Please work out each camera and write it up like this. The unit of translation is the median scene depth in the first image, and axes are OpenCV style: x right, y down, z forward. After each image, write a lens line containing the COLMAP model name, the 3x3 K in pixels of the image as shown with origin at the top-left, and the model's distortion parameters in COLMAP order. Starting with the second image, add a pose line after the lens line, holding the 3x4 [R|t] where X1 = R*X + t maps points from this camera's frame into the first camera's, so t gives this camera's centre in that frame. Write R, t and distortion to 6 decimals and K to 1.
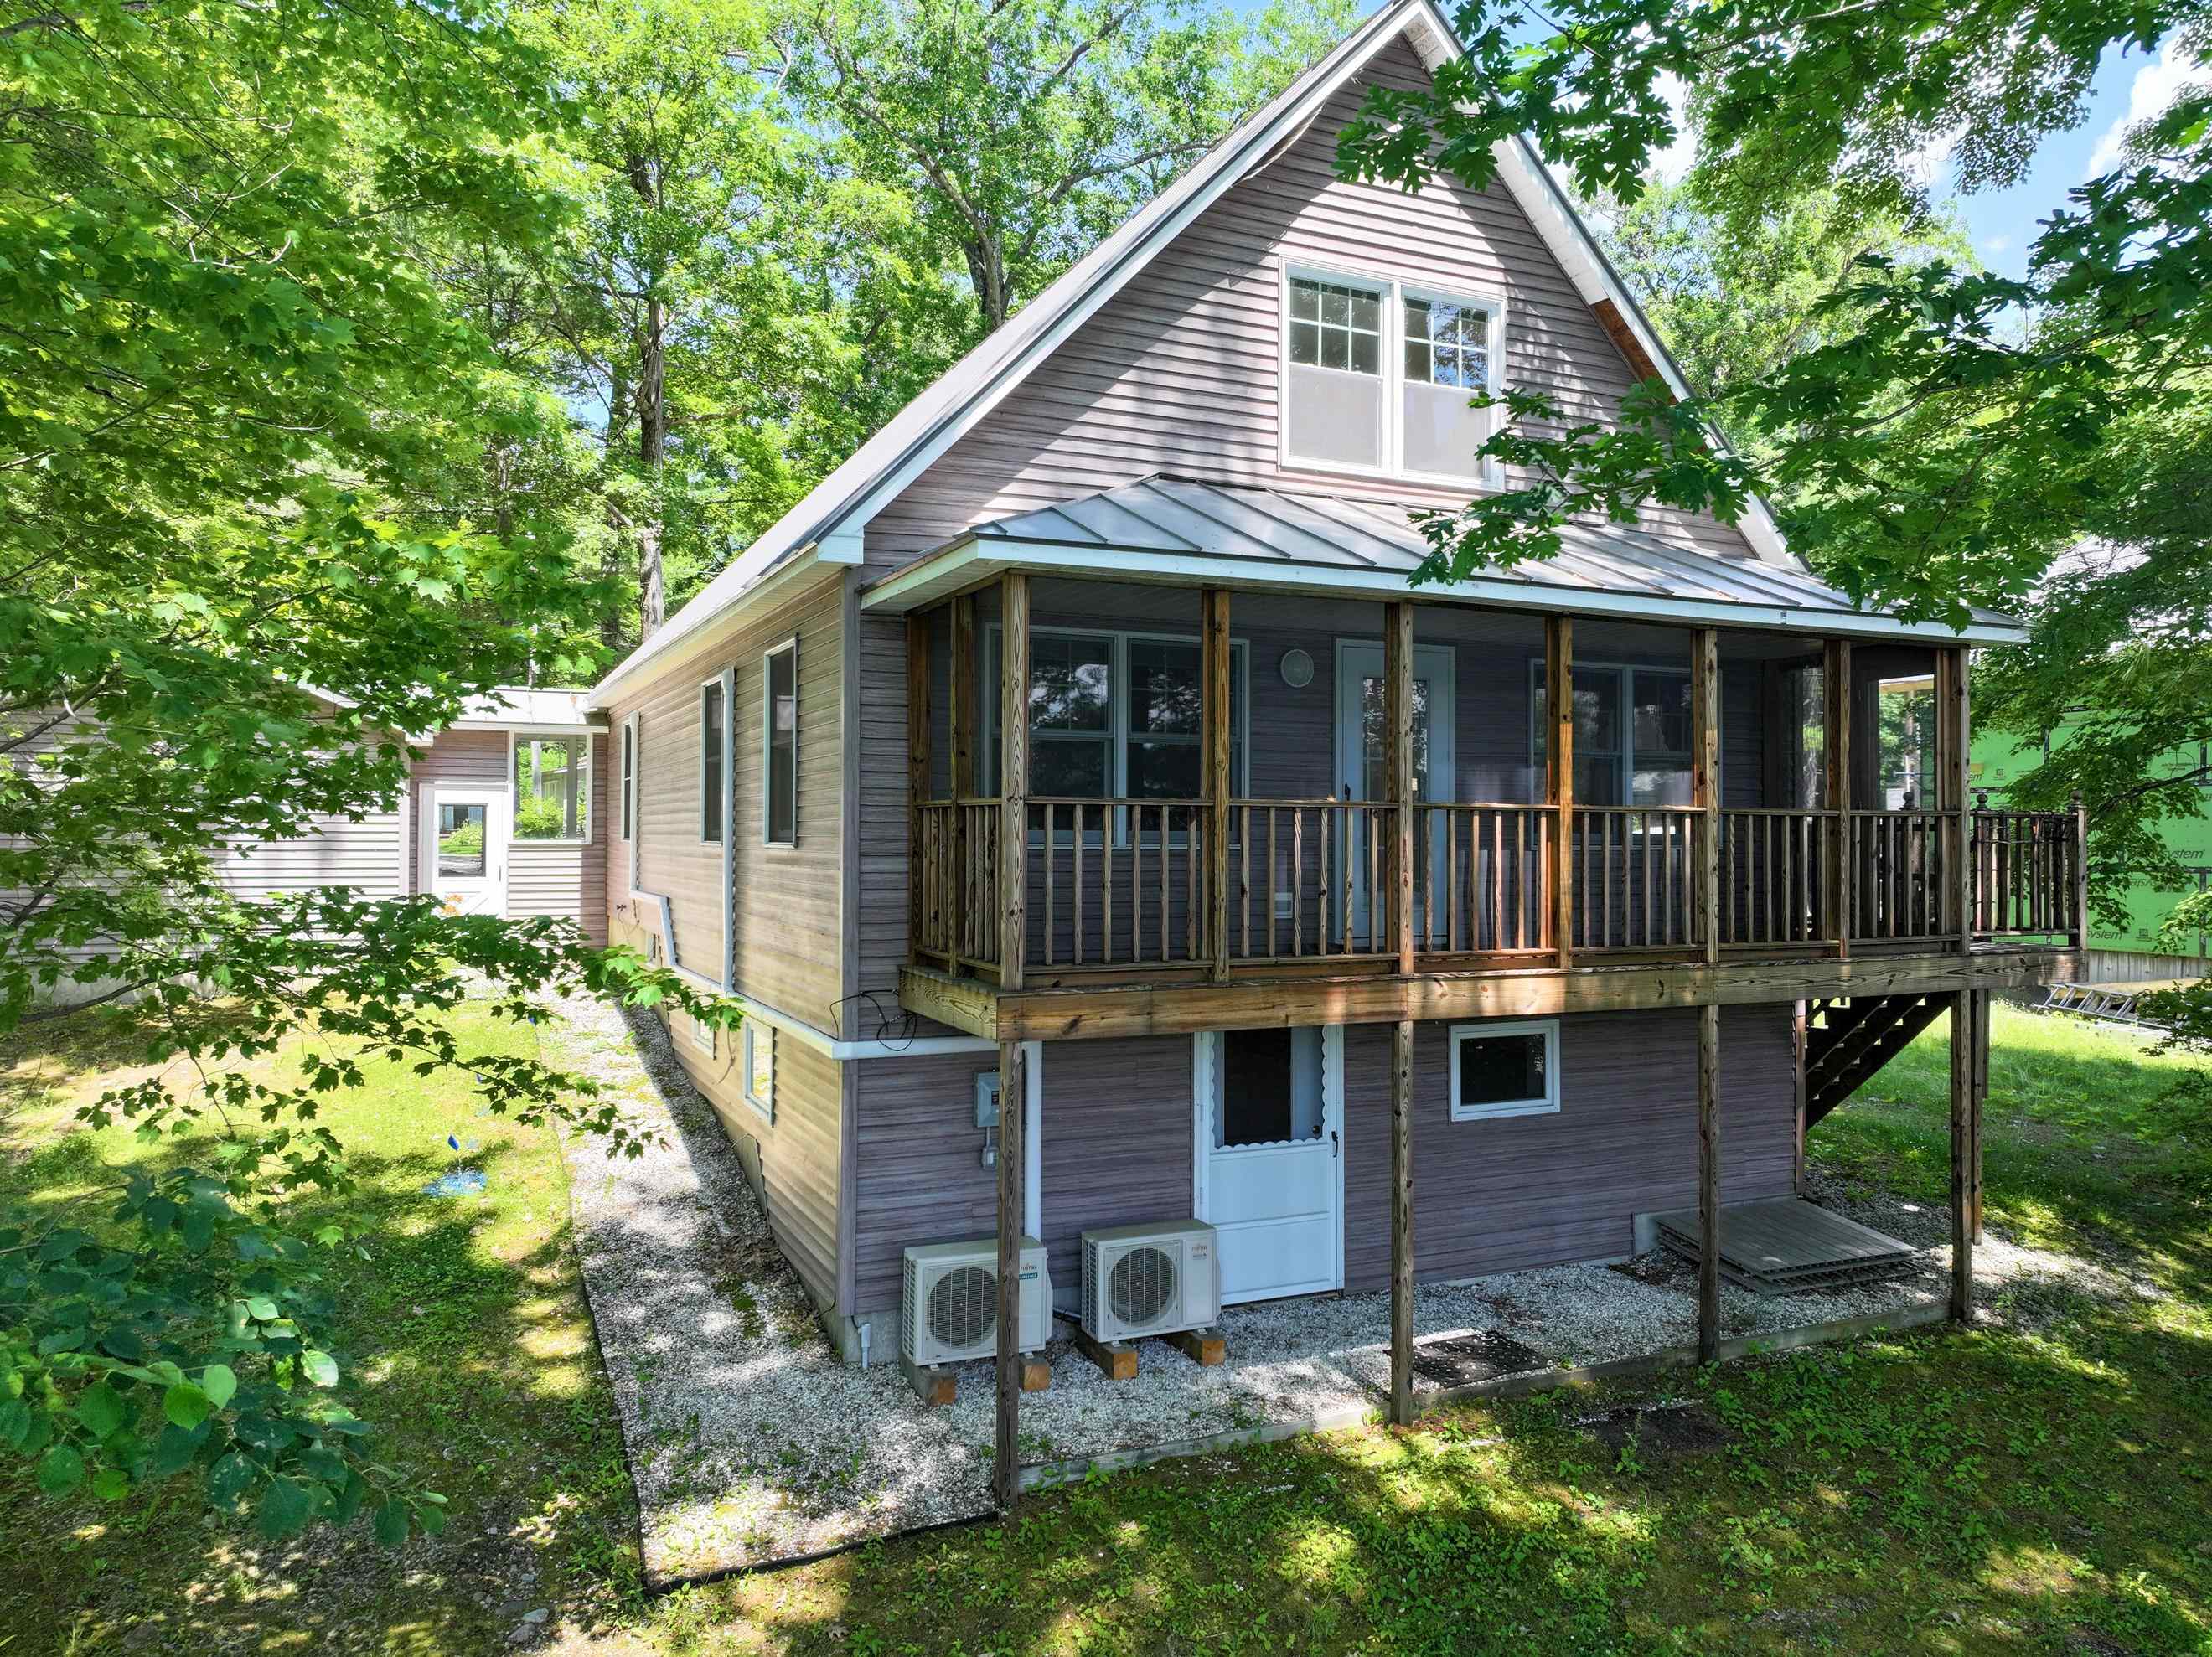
lens RADIAL K [[1556.7, 0, 1105.8], [0, 1556.7, 829.7], [0, 0, 1]] dist [-0.000740, 0.005022]
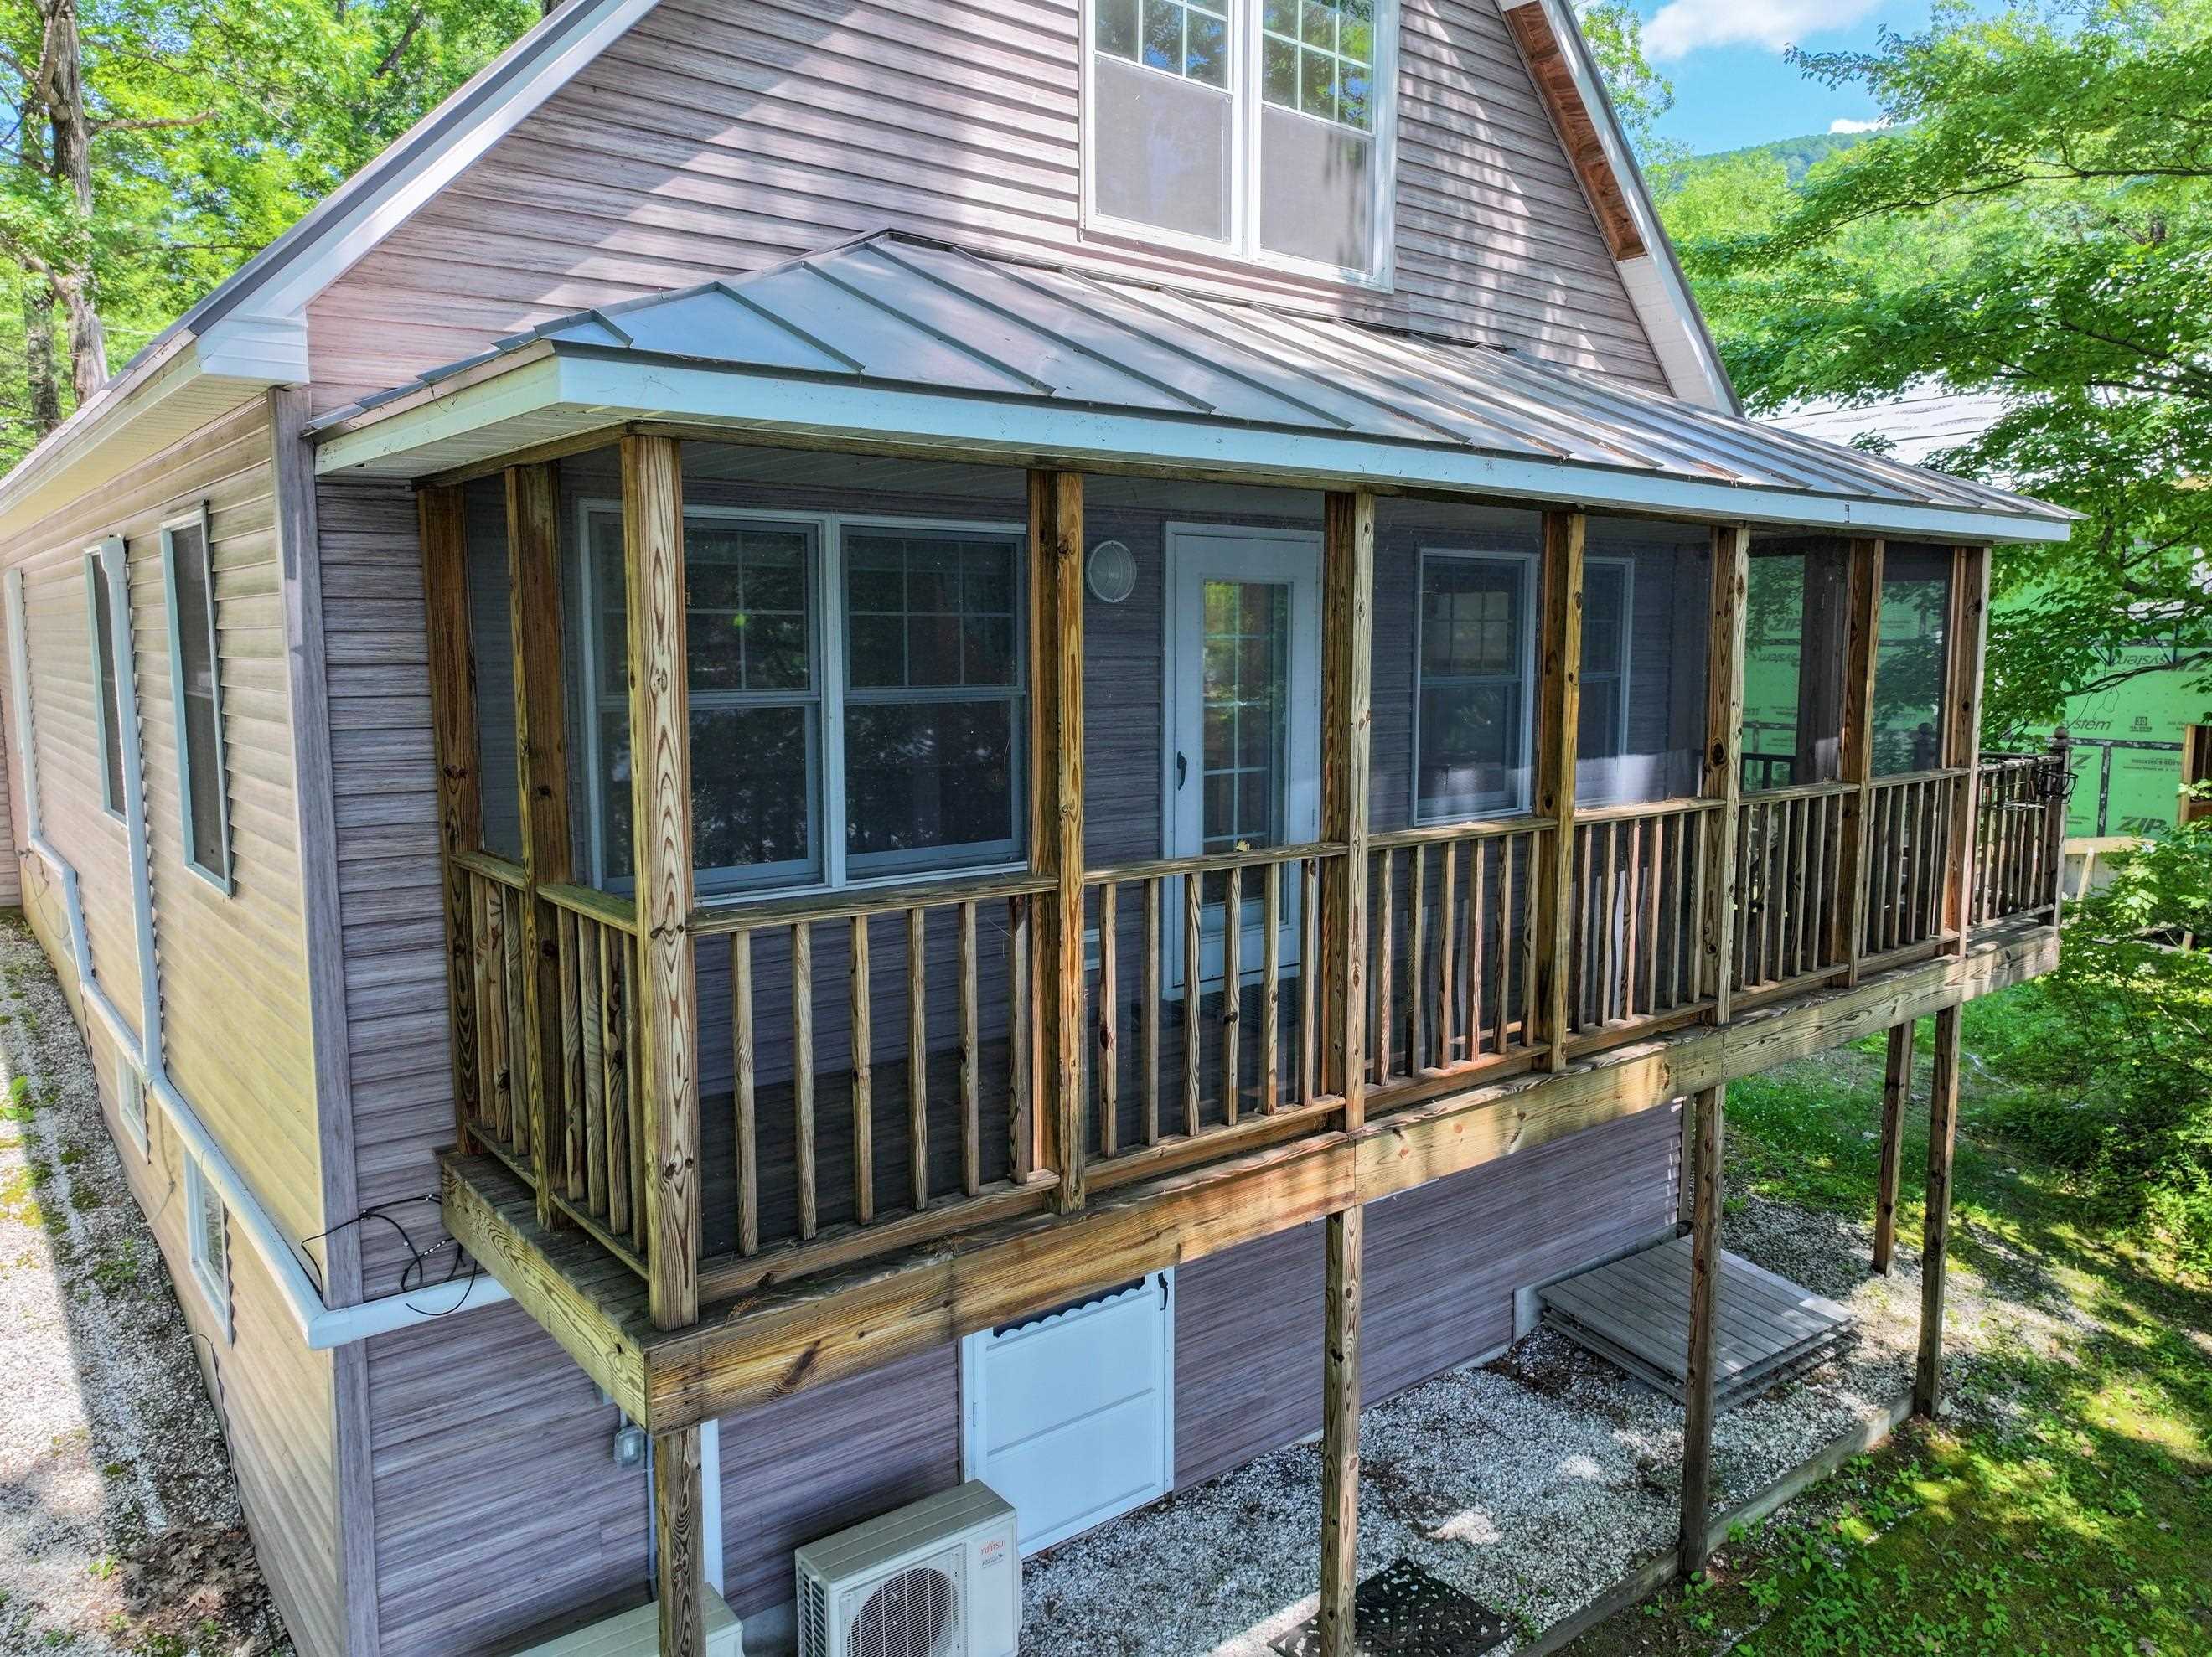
lens RADIAL K [[1556.7, 0, 1110.8], [0, 1556.7, 818.7], [0, 0, 1]] dist [-0.000740, 0.005022]
pose [[0.968638, -0.031492, 0.246472, -0.036197], [0.001076, 0.992458, 0.122579, -0.090372], [-0.248474, -0.118469, 0.961367, 0.432574]]
